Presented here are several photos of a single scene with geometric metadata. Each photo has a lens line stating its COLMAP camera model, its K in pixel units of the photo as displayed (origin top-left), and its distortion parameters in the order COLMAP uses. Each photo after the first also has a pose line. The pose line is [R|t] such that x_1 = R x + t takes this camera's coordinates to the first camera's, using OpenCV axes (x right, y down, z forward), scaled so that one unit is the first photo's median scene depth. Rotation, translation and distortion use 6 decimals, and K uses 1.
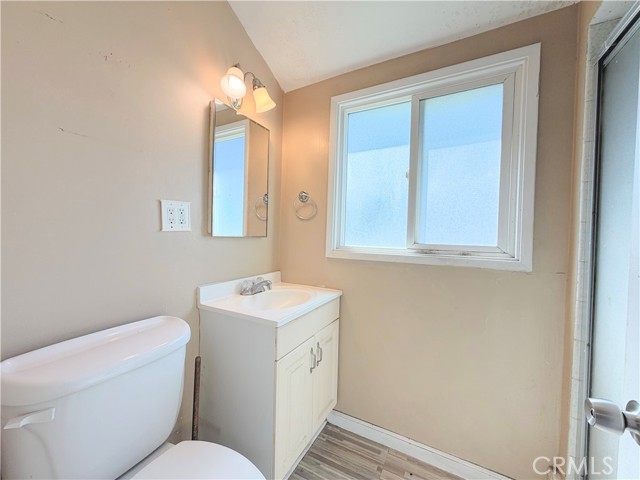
lens RADIAL K [[257.0, 0, 321.1], [0, 257.0, 238.0], [0, 0, 1]] dist [0.000185, 0.000333]
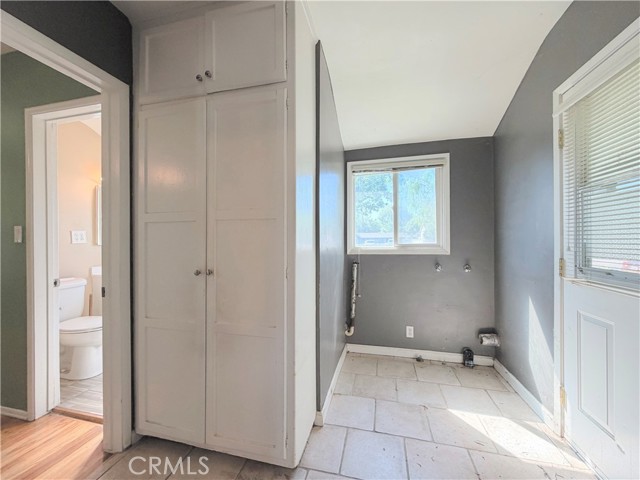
lens RADIAL K [[257.0, 0, 320.2], [0, 257.0, 240.7], [0, 0, 1]] dist [0.000185, 0.000333]
pose [[0.959342, -0.027942, 0.280861, 0.909109], [0.032770, 0.999385, -0.012507, 0.052172], [-0.280338, 0.021203, 0.959667, -1.909278]]
